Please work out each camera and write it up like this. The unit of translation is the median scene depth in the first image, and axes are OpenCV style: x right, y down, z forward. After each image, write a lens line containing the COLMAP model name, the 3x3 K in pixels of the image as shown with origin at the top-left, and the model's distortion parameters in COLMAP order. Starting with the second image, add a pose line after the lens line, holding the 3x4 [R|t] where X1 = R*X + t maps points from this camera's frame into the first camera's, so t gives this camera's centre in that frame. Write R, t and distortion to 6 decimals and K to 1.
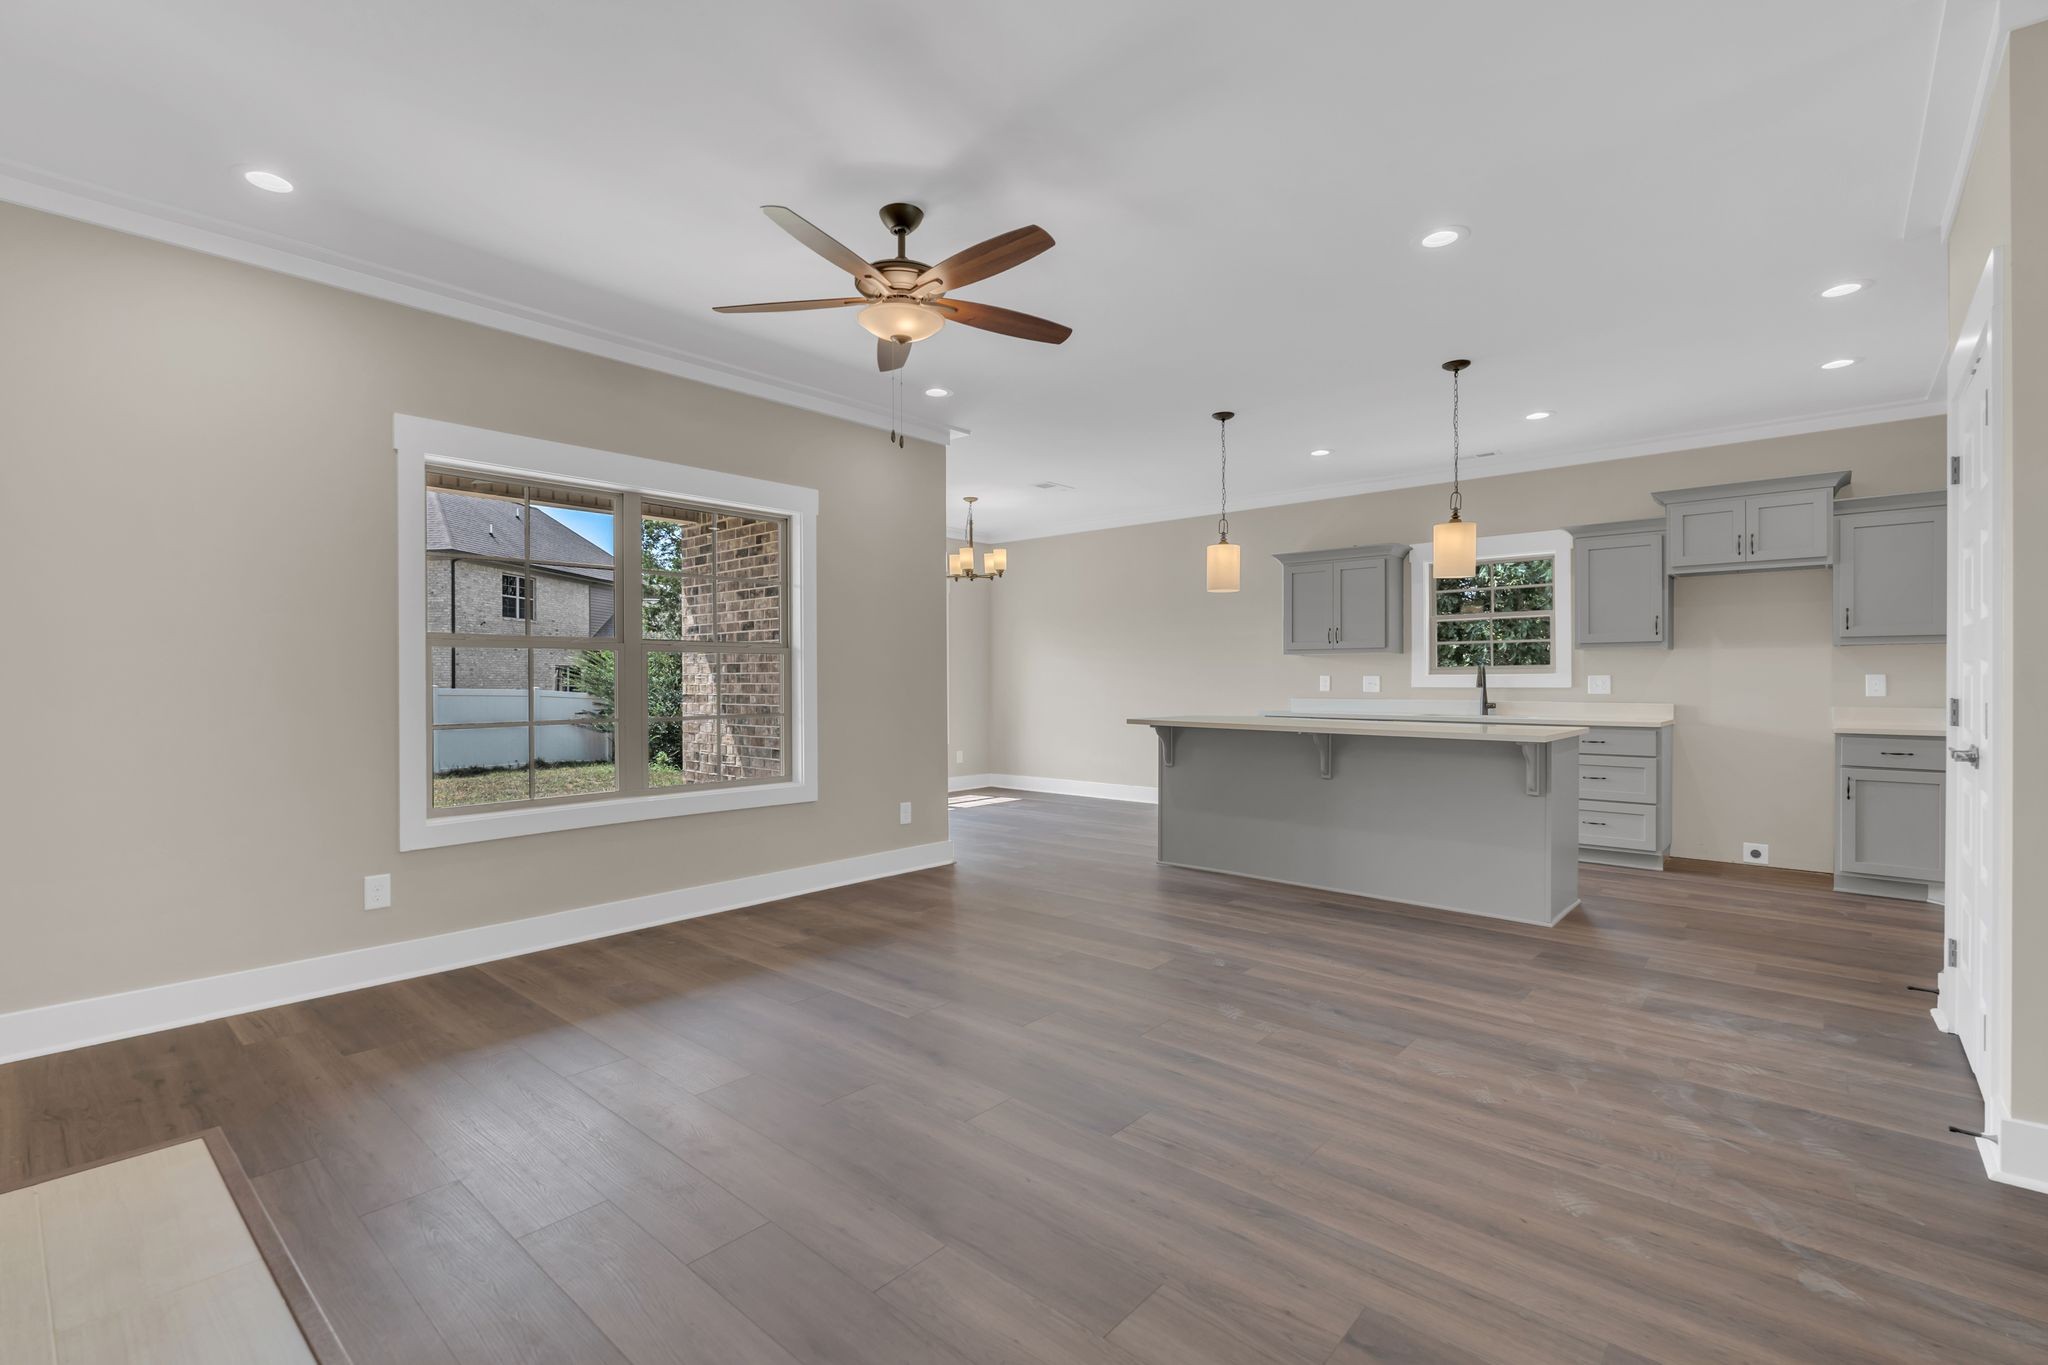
lens RADIAL K [[944.1, 0, 986.9], [0, 944.1, 674.4], [0, 0, 1]] dist [0.002047, 0.001134]
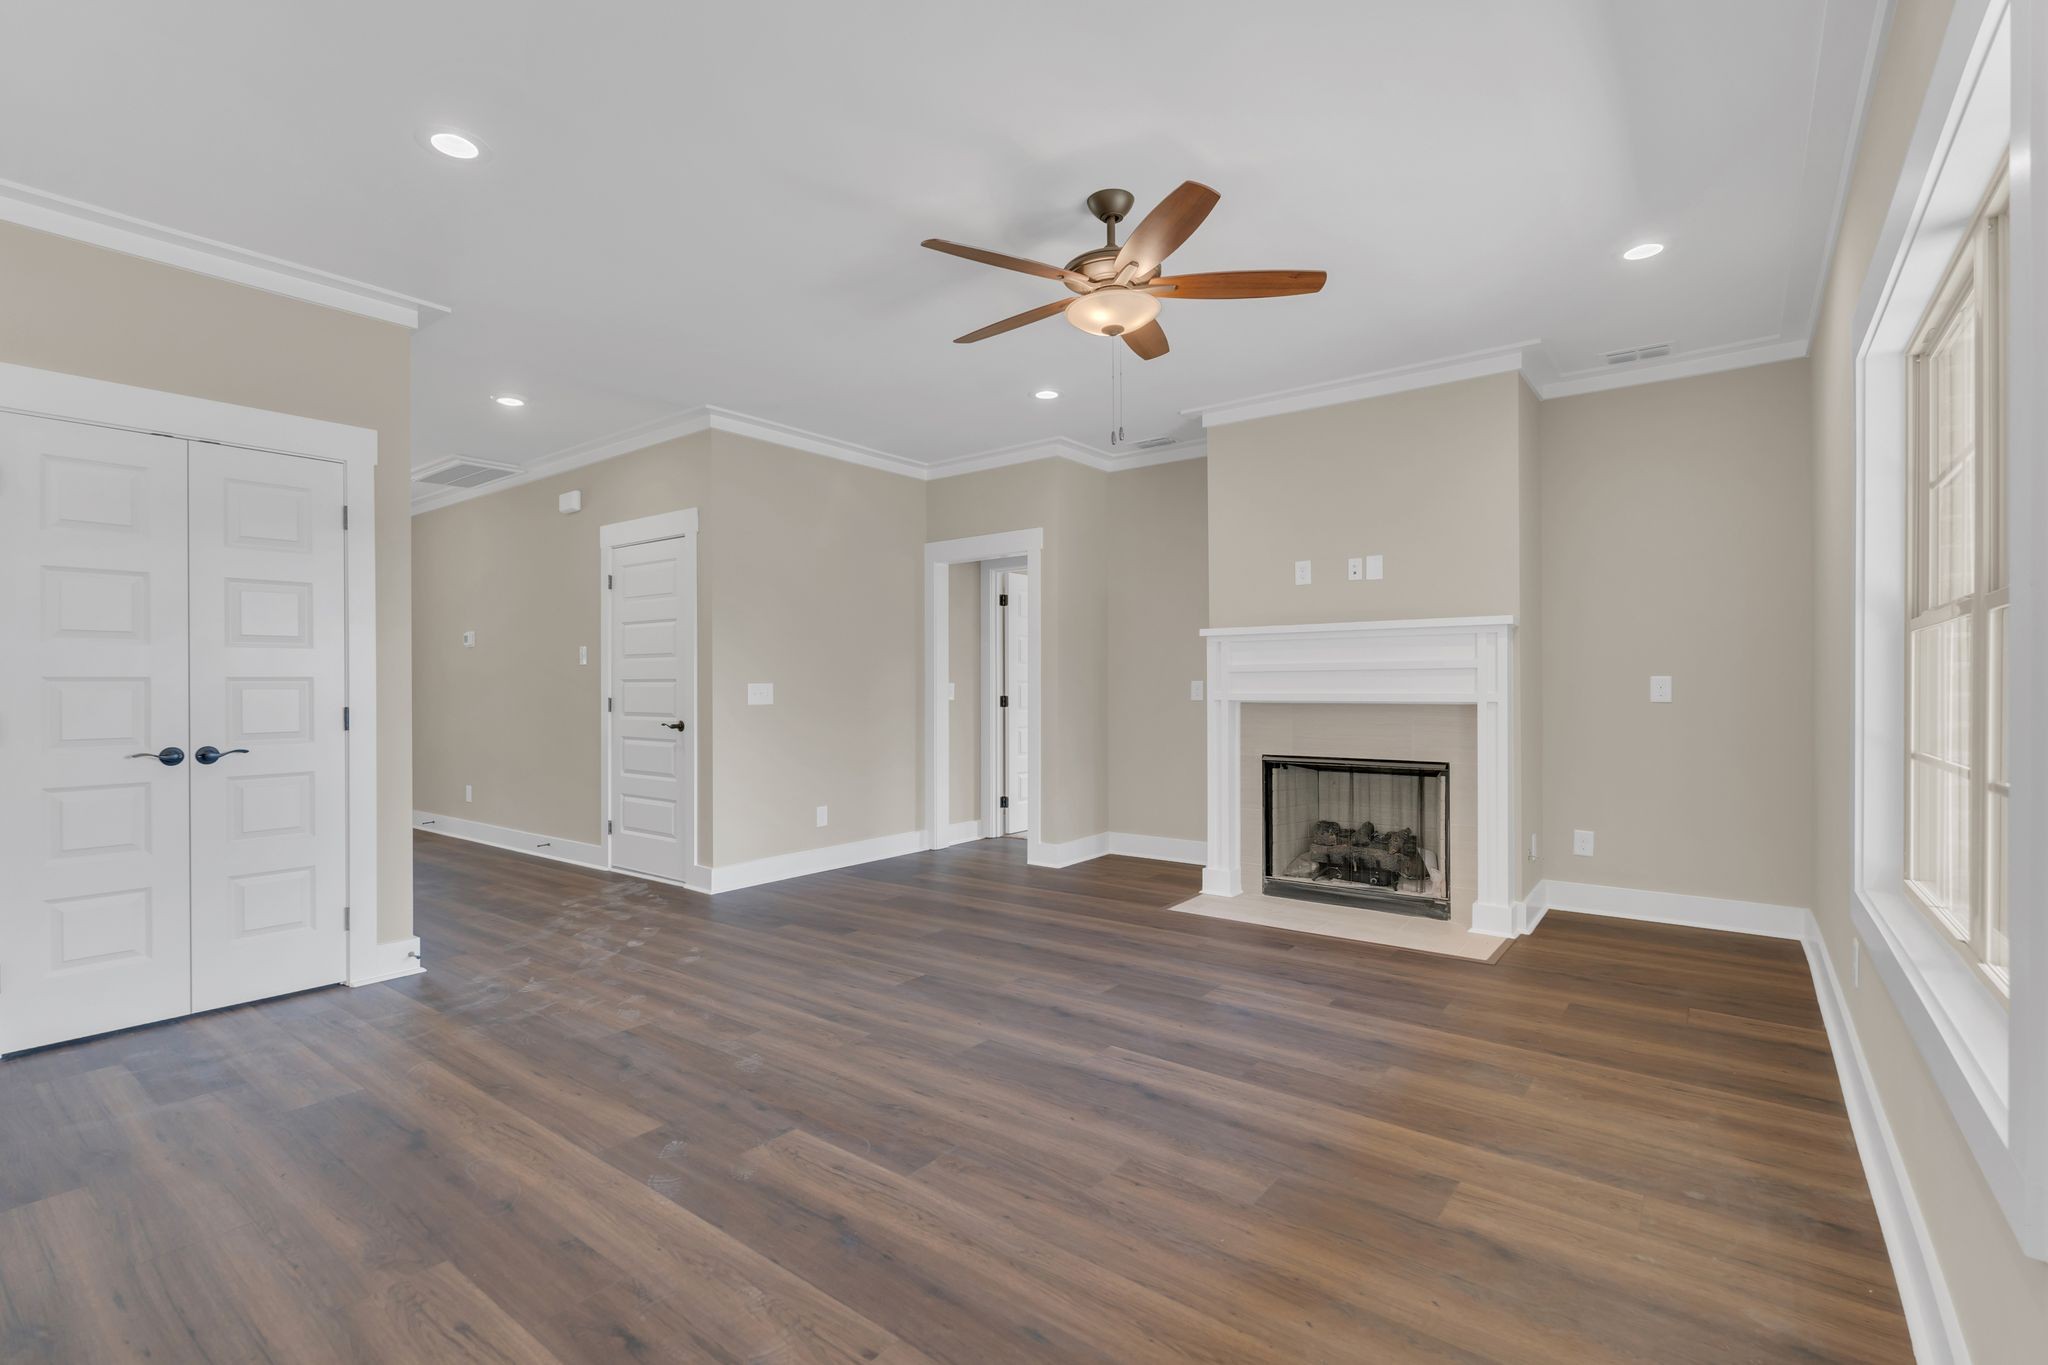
lens RADIAL K [[944.1, 0, 1025.5], [0, 944.1, 686.8], [0, 0, 1]] dist [0.002047, 0.001134]
pose [[-0.994416, 0.005282, -0.105399, 0.060164], [0.005645, 0.999979, -0.003141, 0.009050], [0.105380, -0.003719, -0.994425, 1.187678]]
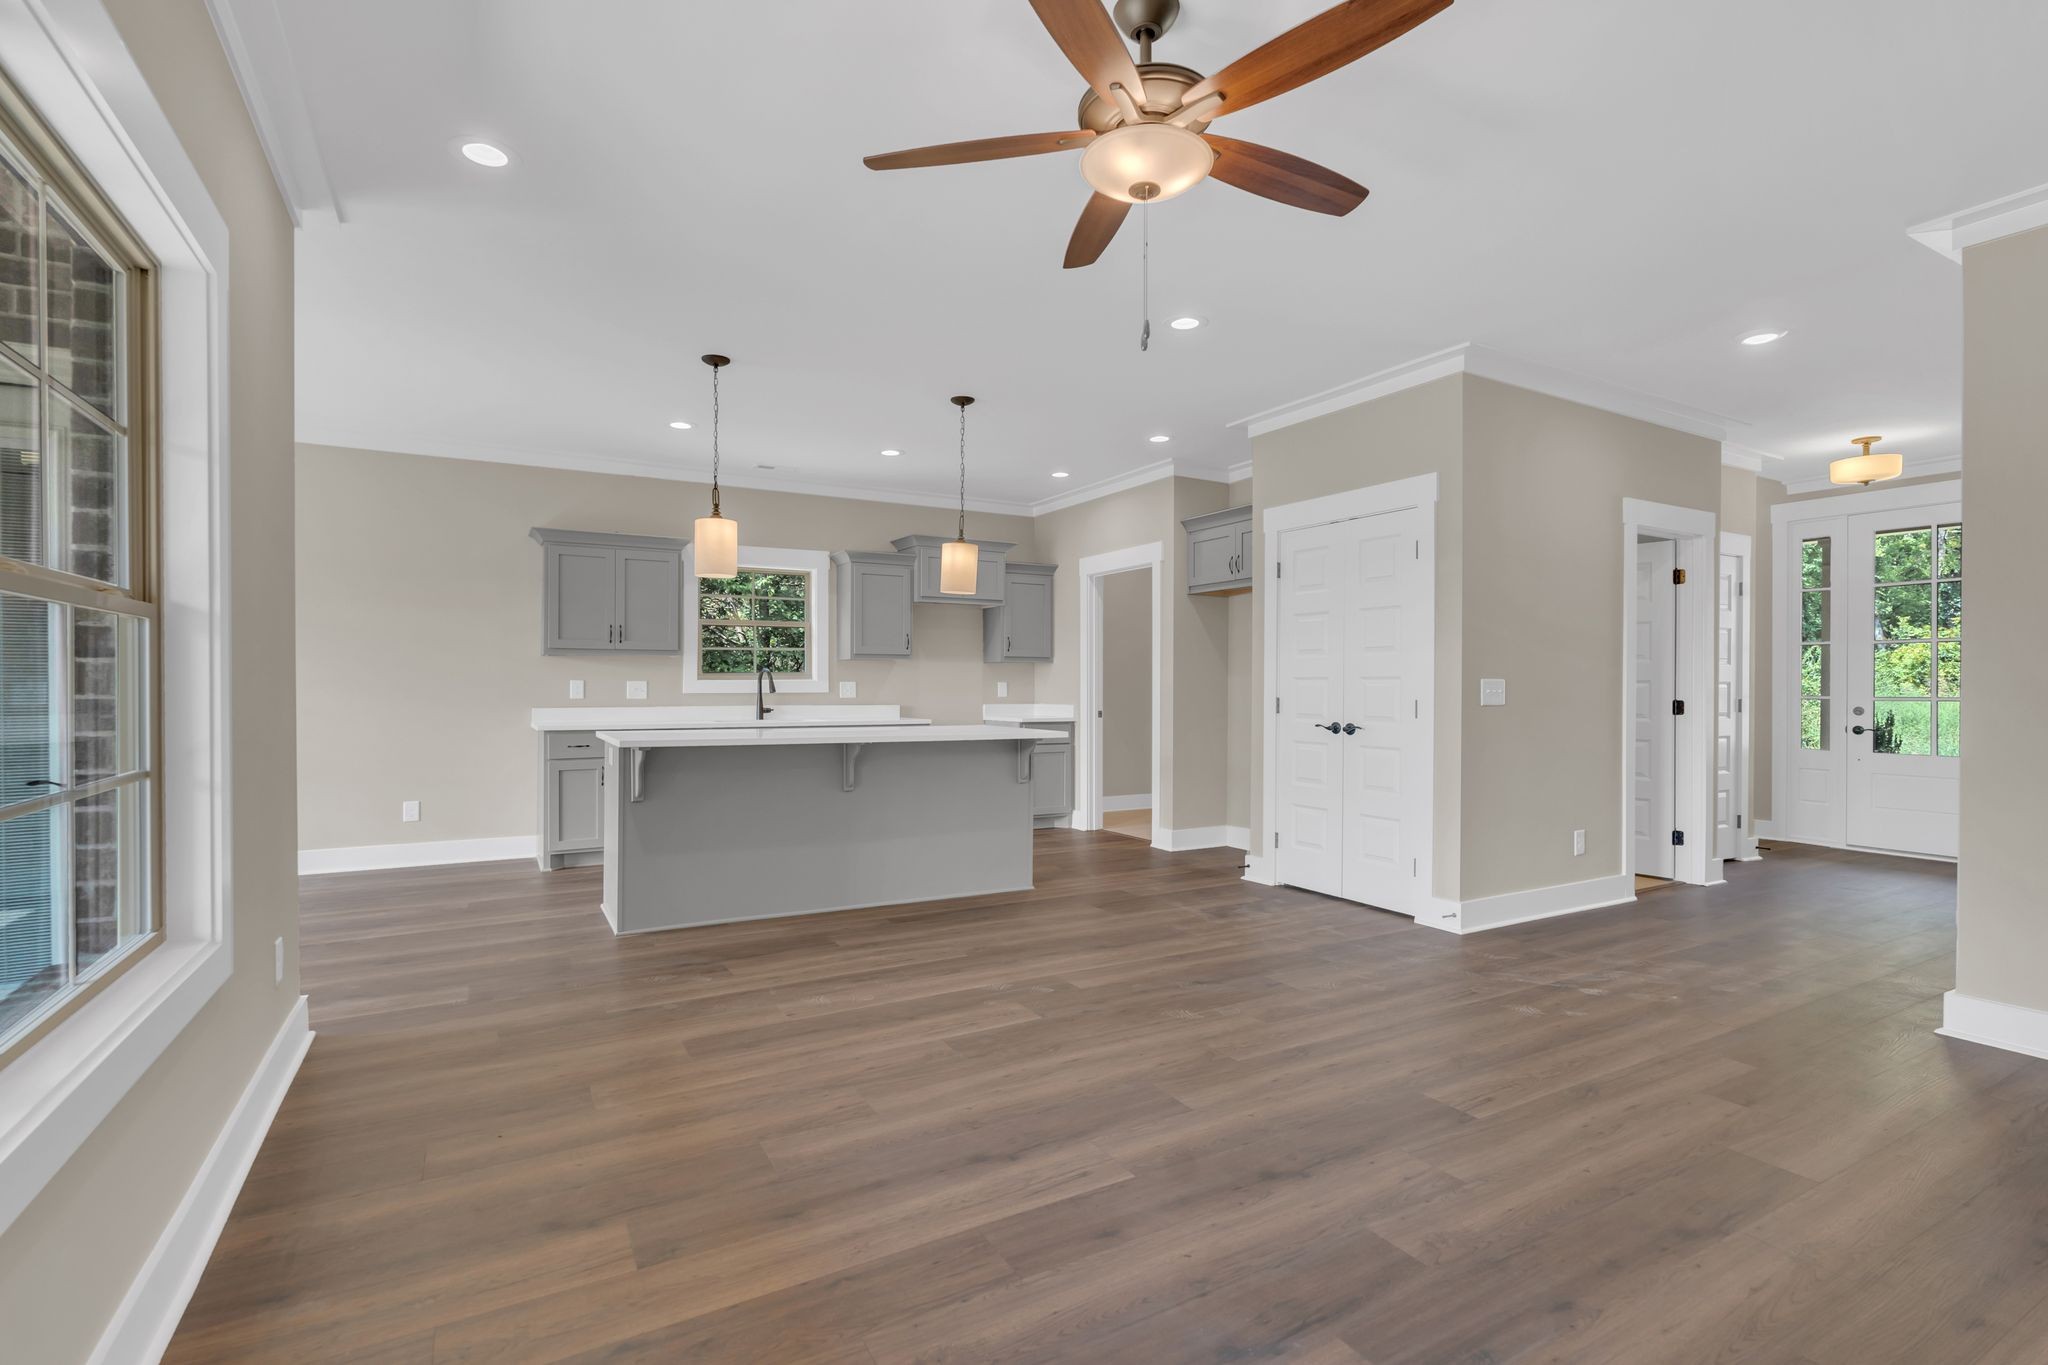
lens RADIAL K [[944.1, 0, 1023.4], [0, 944.1, 694.3], [0, 0, 1]] dist [0.002047, 0.001134]
pose [[0.294375, -0.007849, 0.955658, -0.475731], [-0.008184, 0.999909, 0.010734, 0.002374], [-0.955655, -0.010981, 0.294283, 0.545035]]
